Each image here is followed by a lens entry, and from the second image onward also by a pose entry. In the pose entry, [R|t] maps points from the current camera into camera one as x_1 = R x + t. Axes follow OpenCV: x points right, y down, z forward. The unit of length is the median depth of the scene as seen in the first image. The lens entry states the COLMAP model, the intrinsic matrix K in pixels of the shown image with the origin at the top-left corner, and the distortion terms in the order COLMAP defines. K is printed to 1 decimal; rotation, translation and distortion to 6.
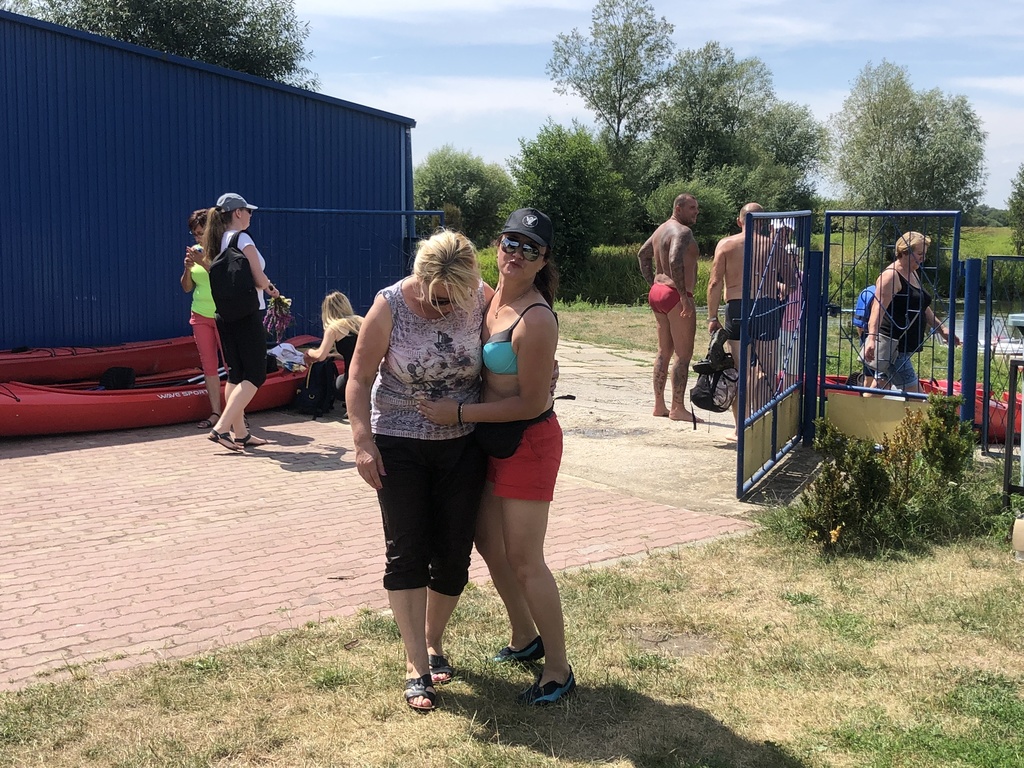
lens RADIAL K [[1341.4, 0, 512.0], [0, 1341.4, 384.0], [0, 0, 1]] dist [0.013091, -0.008577]
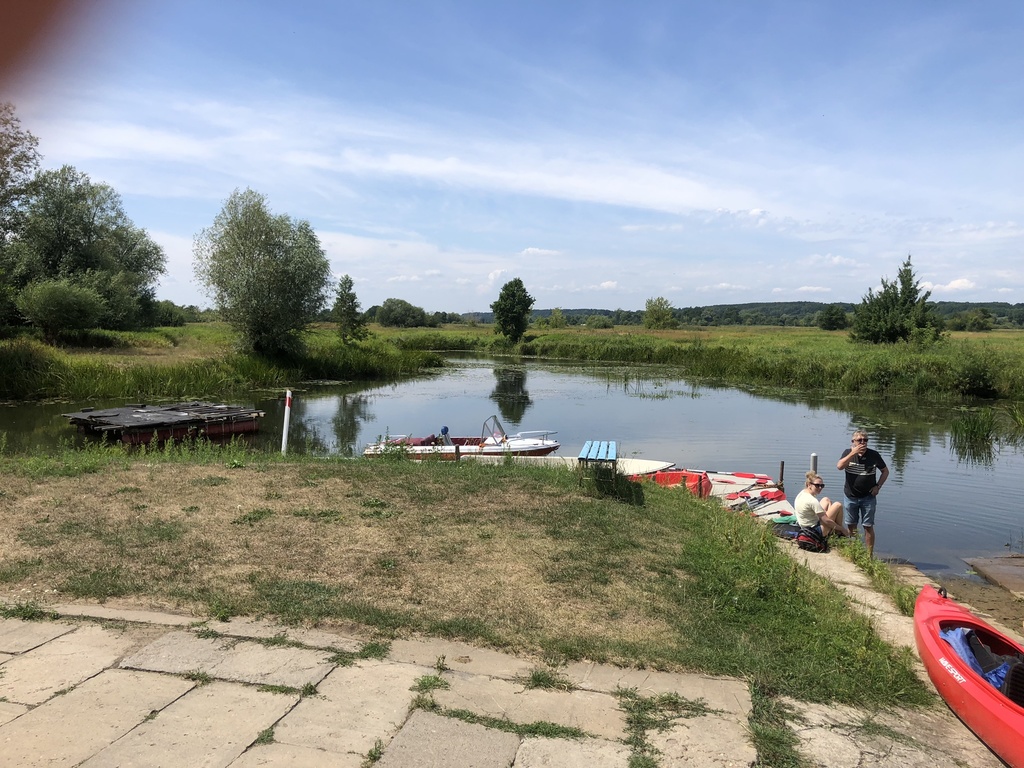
lens RADIAL K [[856.0, 0, 512.0], [0, 856.0, 384.0], [0, 0, 1]] dist [0.005414, -0.003629]
pose [[0.791203, -0.033245, 0.610650, -0.009447], [0.061283, 0.997805, -0.025080, -0.021142], [-0.608476, 0.057265, 0.791504, 0.187143]]
